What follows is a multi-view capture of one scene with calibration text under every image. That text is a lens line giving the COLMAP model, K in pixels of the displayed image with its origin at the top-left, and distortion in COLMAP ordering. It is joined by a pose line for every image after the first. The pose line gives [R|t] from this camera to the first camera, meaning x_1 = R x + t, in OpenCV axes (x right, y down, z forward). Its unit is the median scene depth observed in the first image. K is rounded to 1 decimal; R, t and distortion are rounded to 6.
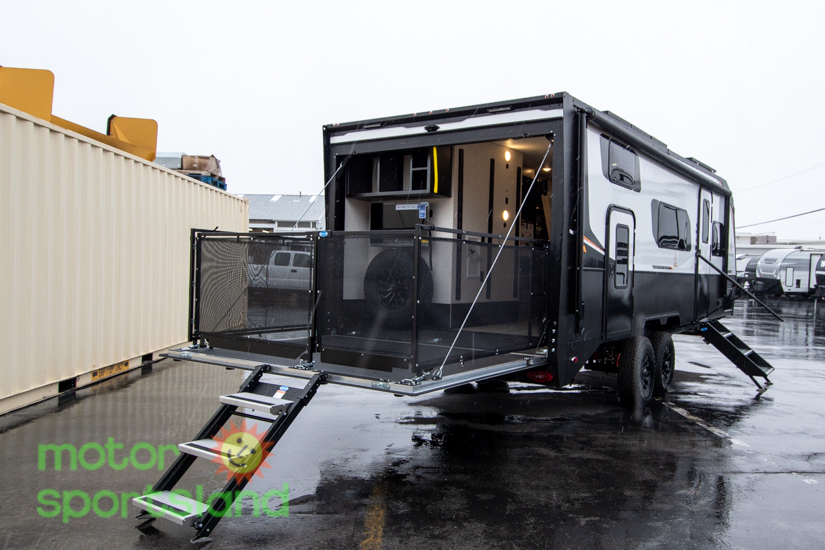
lens RADIAL K [[673.9, 0, 441.9], [0, 673.9, 268.8], [0, 0, 1]] dist [0.032848, -0.019977]
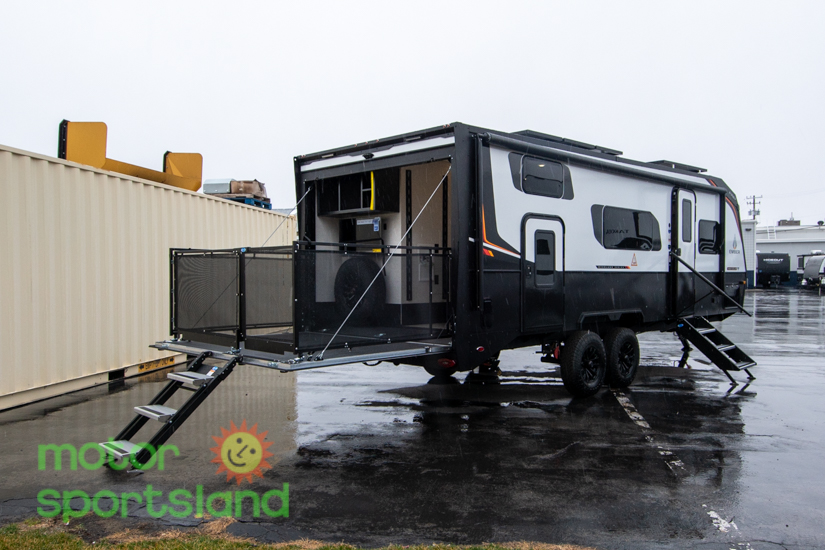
lens RADIAL K [[682.9, 0, 412.8], [0, 682.9, 278.1], [0, 0, 1]] dist [0.038864, -0.003339]
pose [[0.980145, -0.025365, -0.196652, 0.263886], [0.026295, 0.999652, 0.002119, 0.005386], [0.196529, -0.007248, 0.980471, -0.149835]]
